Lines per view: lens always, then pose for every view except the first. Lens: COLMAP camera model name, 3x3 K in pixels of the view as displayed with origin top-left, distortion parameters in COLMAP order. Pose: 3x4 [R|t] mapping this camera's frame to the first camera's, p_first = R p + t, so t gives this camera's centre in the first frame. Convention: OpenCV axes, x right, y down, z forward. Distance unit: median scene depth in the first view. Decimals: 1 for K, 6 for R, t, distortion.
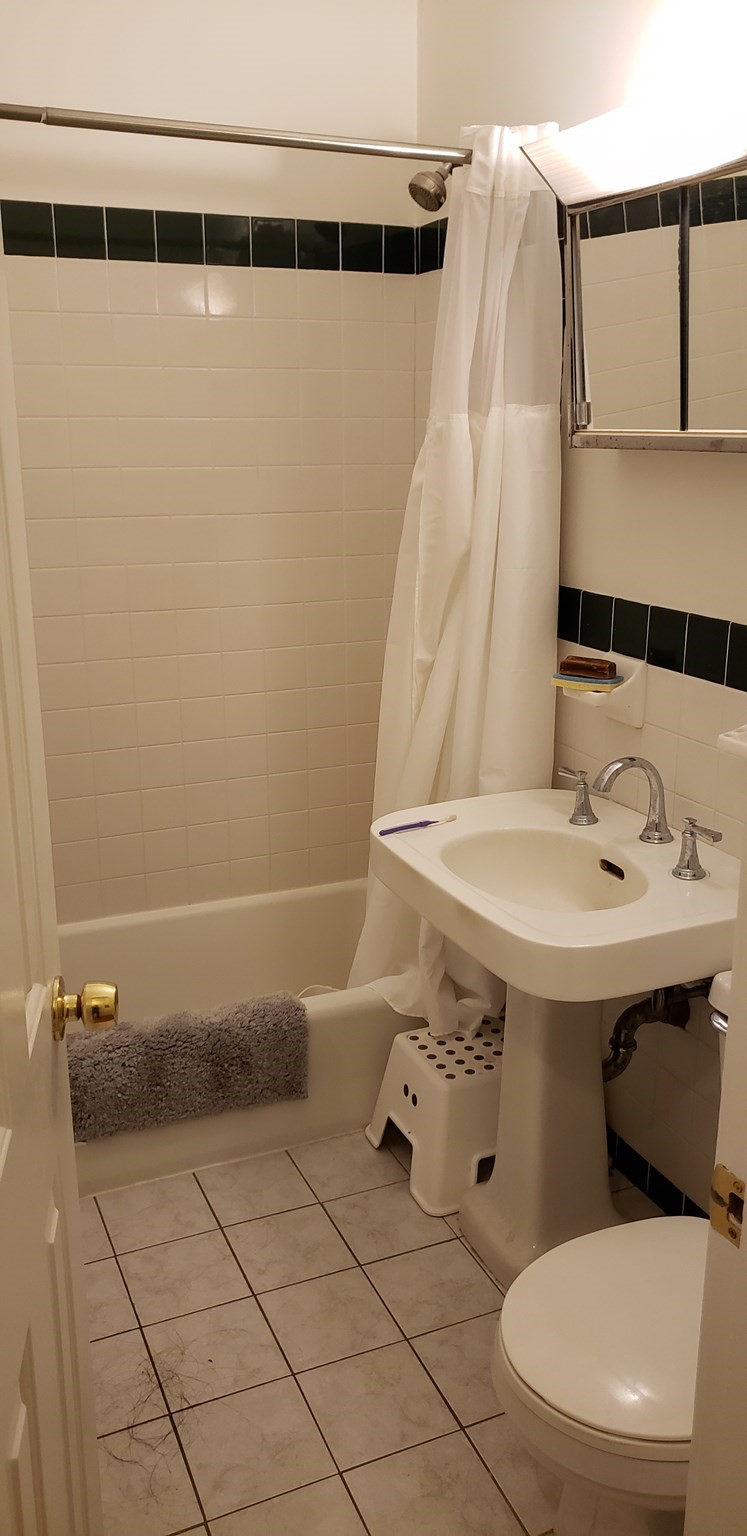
lens RADIAL K [[1199.4, 0, 336.9], [0, 1199.4, 759.2], [0, 0, 1]] dist [0.033157, -0.059350]
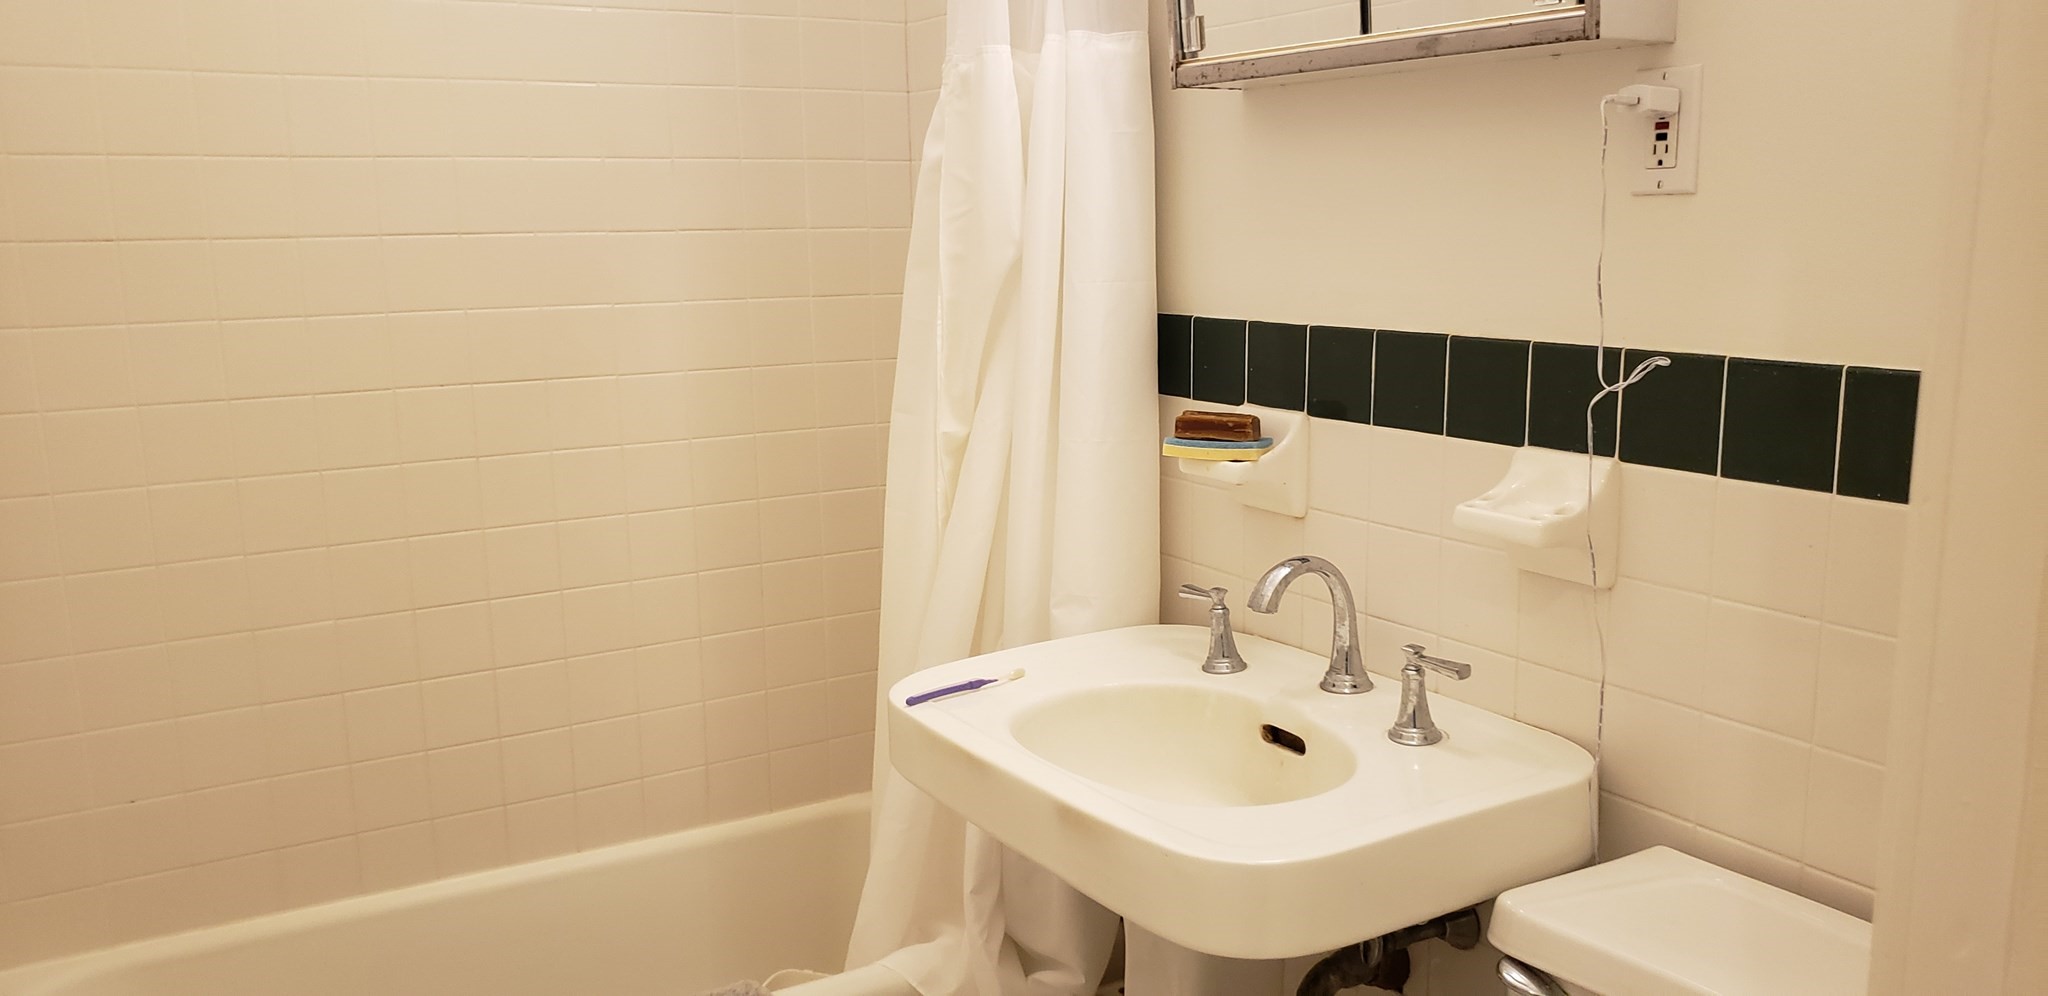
lens RADIAL K [[1581.8, 0, 1024.0], [0, 1581.8, 498.0], [0, 0, 1]] dist [0.213735, -0.925735]
pose [[0.986830, -0.033800, 0.158188, -0.028468], [0.048389, 0.994828, -0.089304, 0.032389], [-0.154352, 0.095783, 0.983362, 0.182850]]
